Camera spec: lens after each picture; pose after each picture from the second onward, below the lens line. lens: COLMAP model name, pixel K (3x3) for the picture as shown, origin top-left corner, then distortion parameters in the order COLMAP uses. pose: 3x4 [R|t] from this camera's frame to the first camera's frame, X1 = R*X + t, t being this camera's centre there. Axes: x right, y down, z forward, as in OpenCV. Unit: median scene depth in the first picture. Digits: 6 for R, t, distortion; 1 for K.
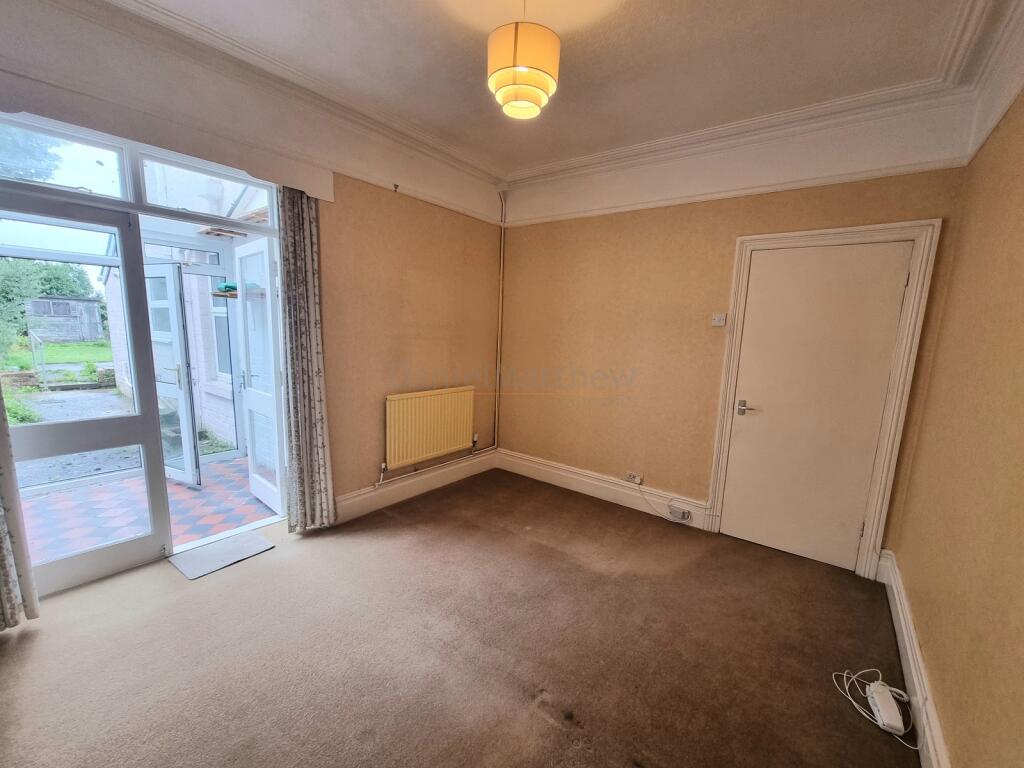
lens RADIAL K [[421.4, 0, 517.5], [0, 421.4, 396.8], [0, 0, 1]] dist [-0.001419, -0.000103]
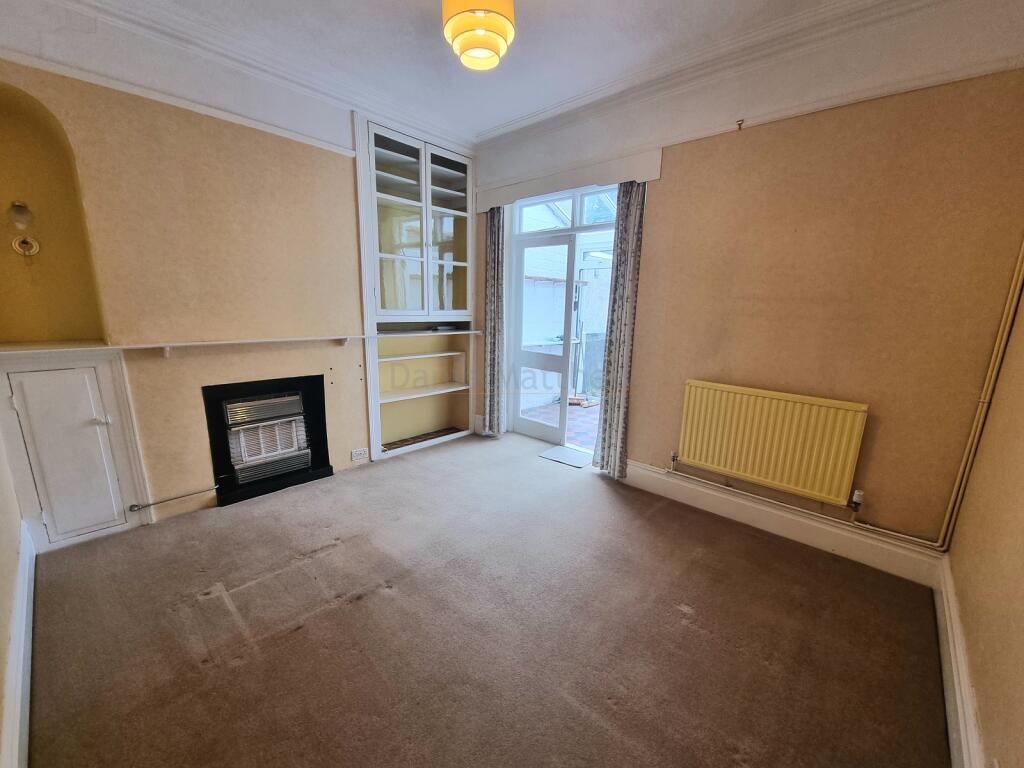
lens RADIAL K [[421.4, 0, 517.5], [0, 421.4, 396.8], [0, 0, 1]] dist [-0.001419, -0.000103]
pose [[-0.086268, 0.184928, -0.978958, 0.704499], [-0.188053, 0.961935, 0.198284, -0.088056], [0.978363, 0.201202, -0.048208, 0.824214]]
